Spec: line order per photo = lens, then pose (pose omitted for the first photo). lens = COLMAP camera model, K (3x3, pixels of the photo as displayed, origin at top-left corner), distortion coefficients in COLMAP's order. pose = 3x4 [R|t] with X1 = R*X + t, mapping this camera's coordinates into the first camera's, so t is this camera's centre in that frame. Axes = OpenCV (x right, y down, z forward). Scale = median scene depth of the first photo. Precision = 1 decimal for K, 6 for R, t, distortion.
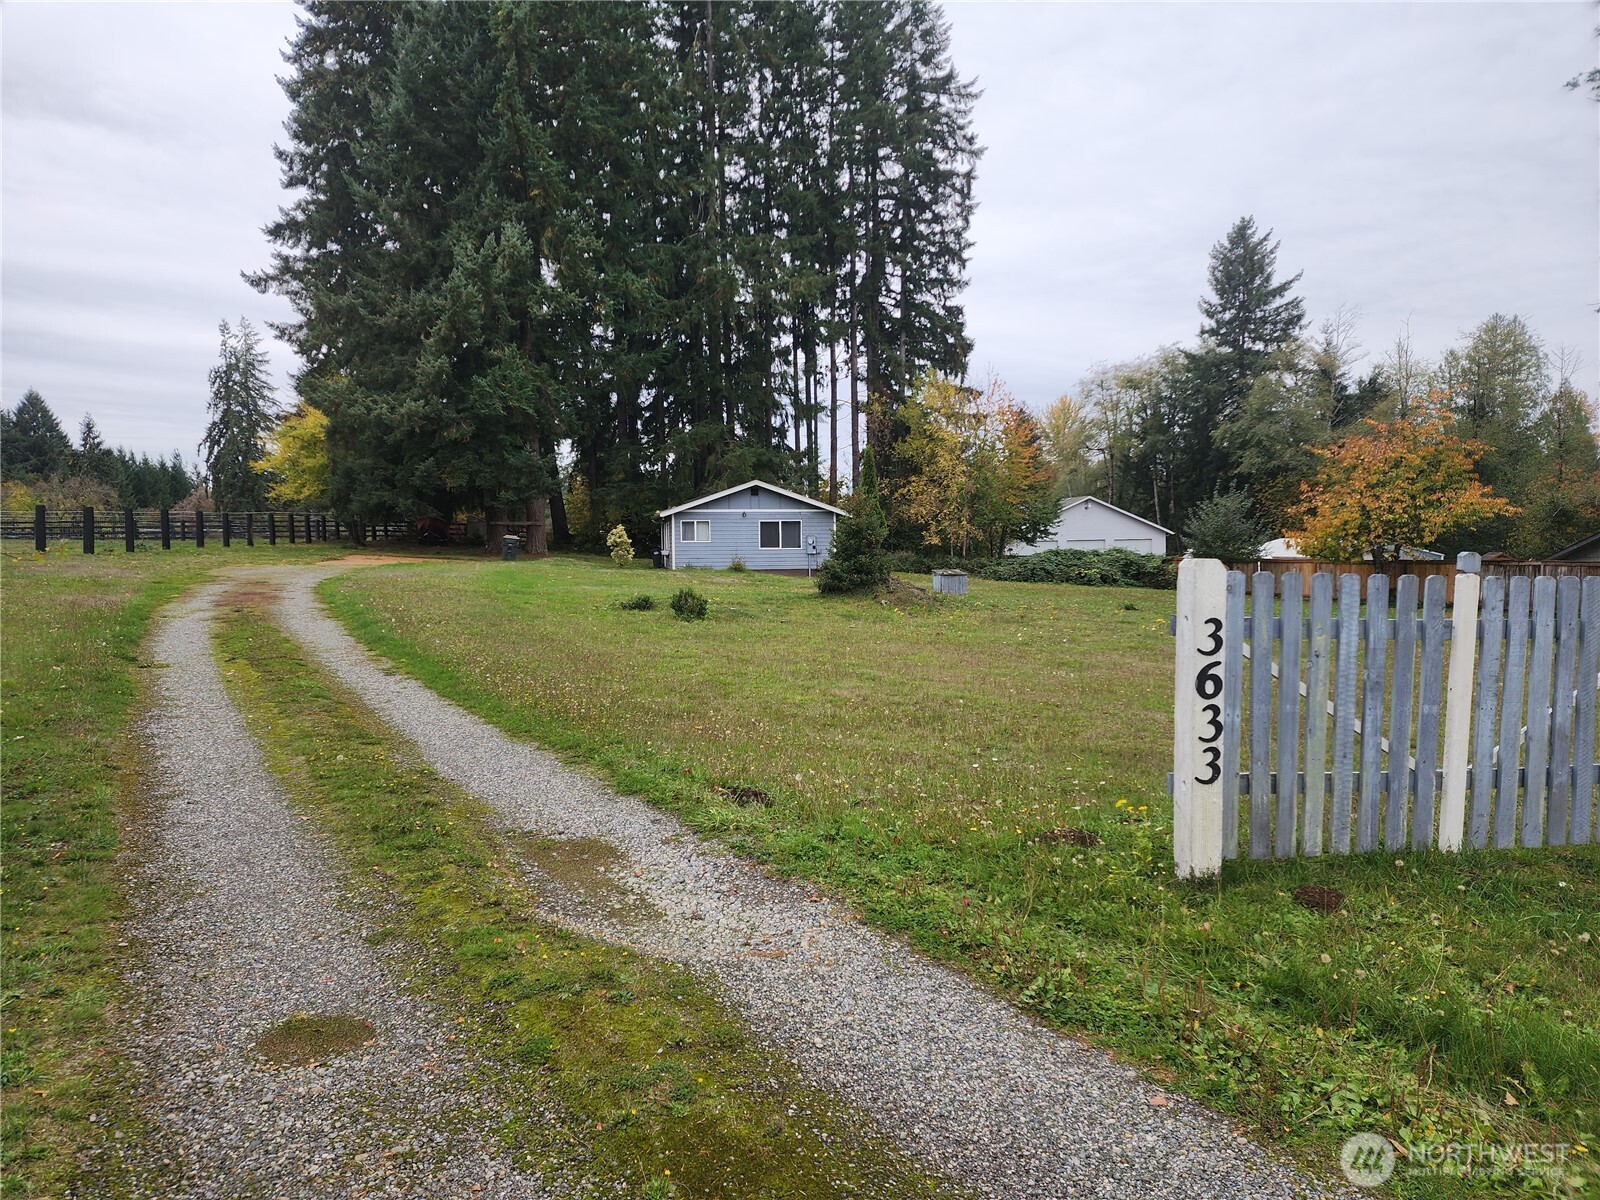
lens RADIAL K [[1061.6, 0, 800.0], [0, 1061.6, 600.0], [0, 0, 1]] dist [0.115265, -0.143762]
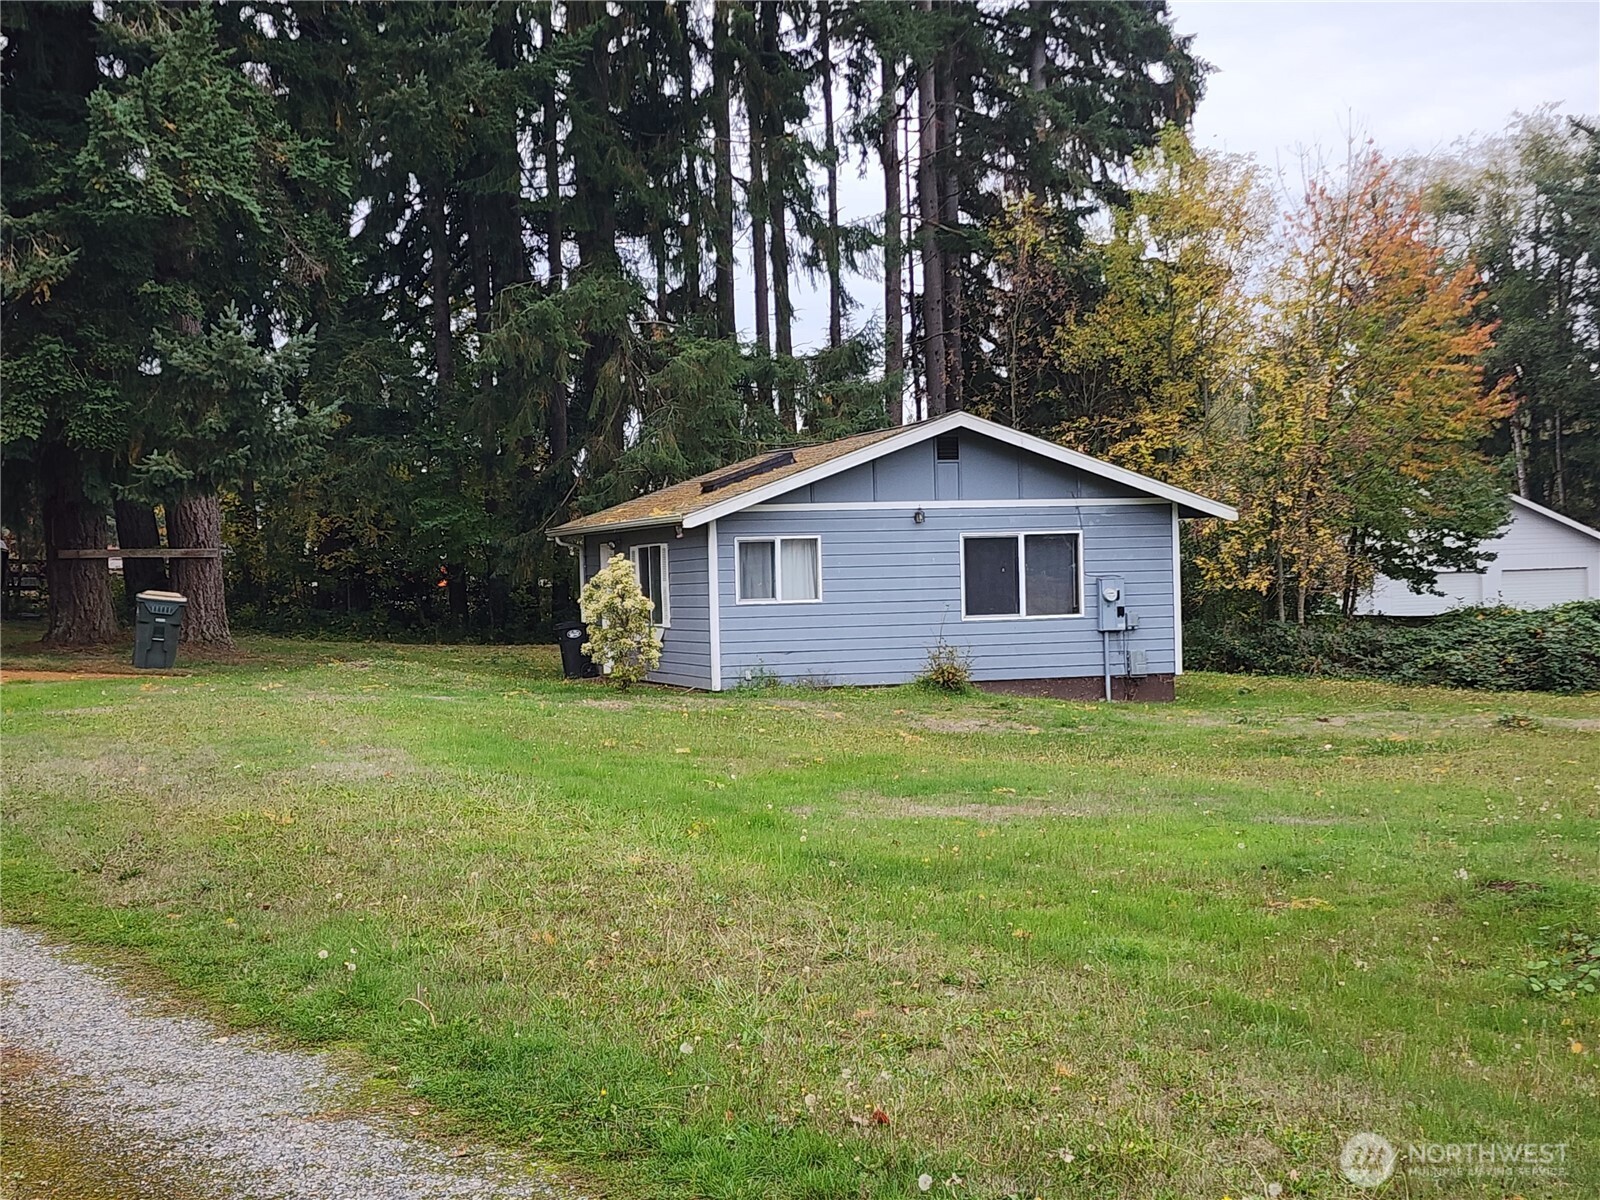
lens RADIAL K [[2343.4, 0, 749.5], [0, 2343.4, 603.0], [0, 0, 1]] dist [0.272737, -0.749597]
pose [[0.994400, -0.016938, 0.104317, -0.120972], [0.021651, 0.998787, -0.044214, -0.014883], [-0.103442, 0.046225, 0.993561, 0.186694]]
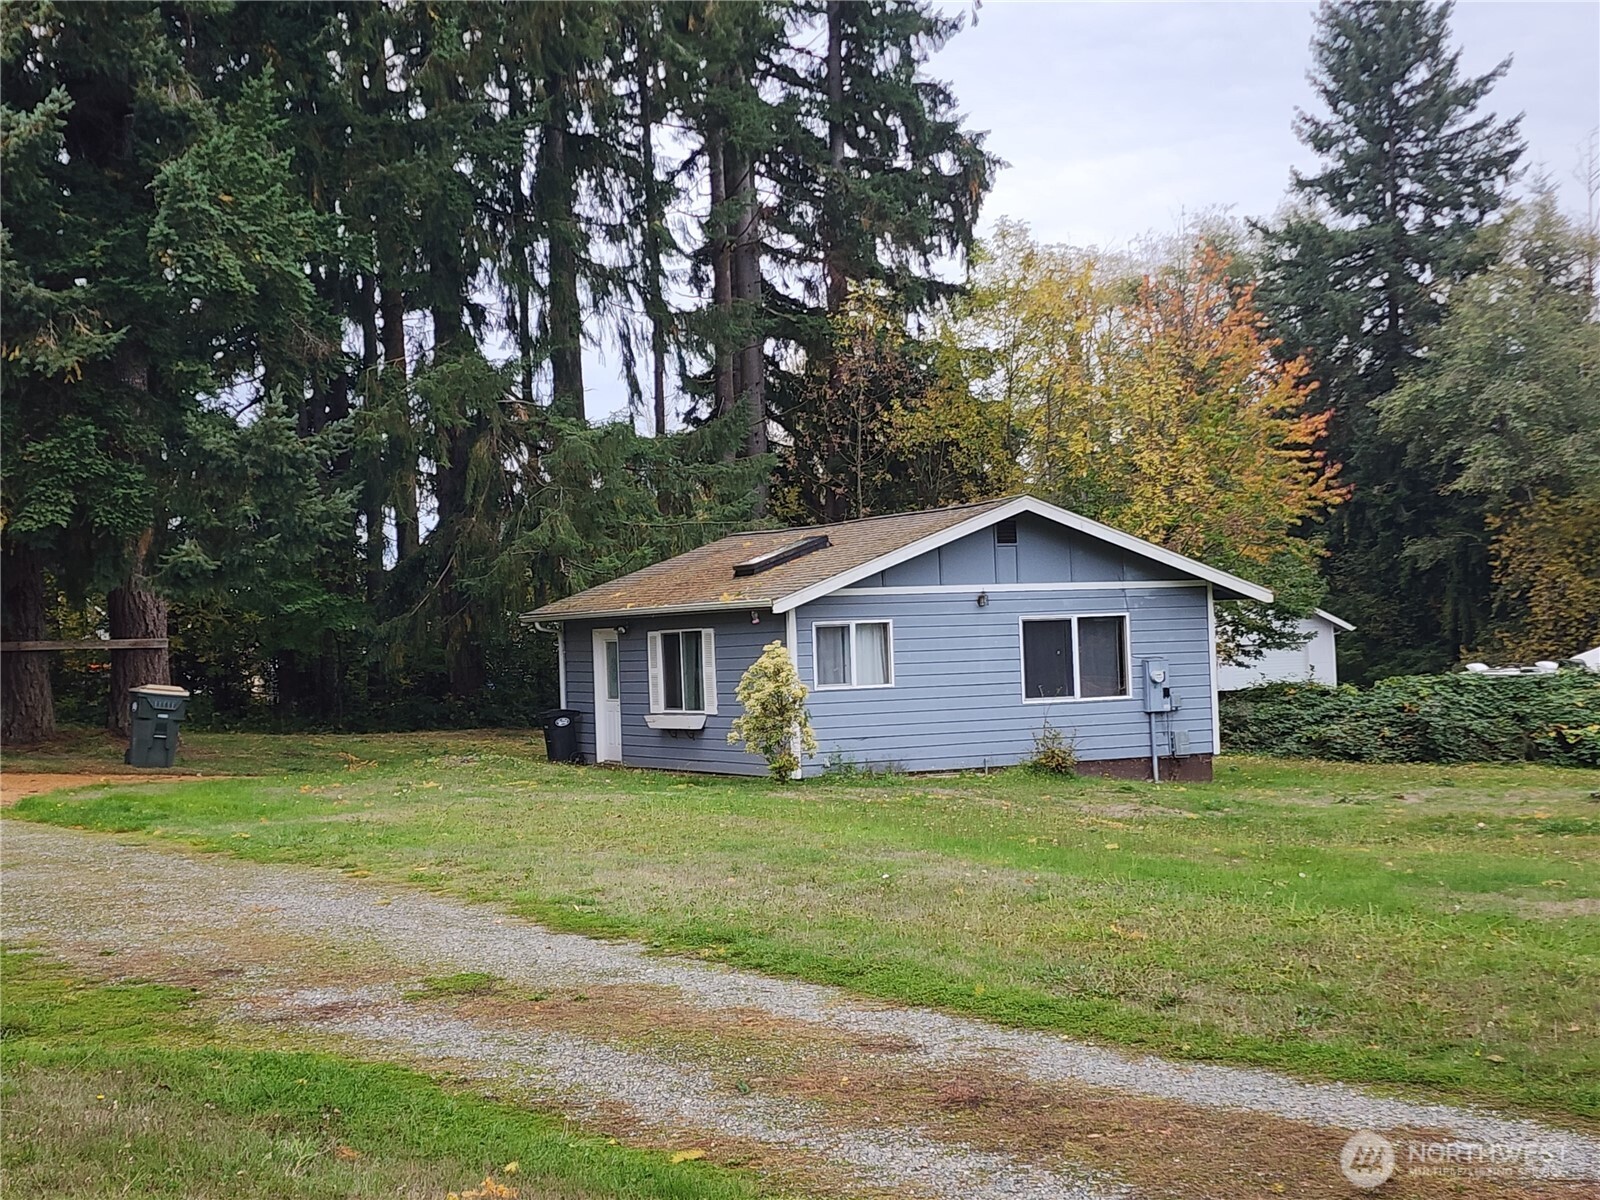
lens RADIAL K [[2343.4, 0, 749.5], [0, 2343.4, 603.0], [0, 0, 1]] dist [0.272737, -0.749597]
pose [[0.960887, -0.020890, 0.276151, -0.215628], [0.042415, 0.996488, -0.072205, -0.019809], [-0.273672, 0.081094, 0.958398, 0.212569]]
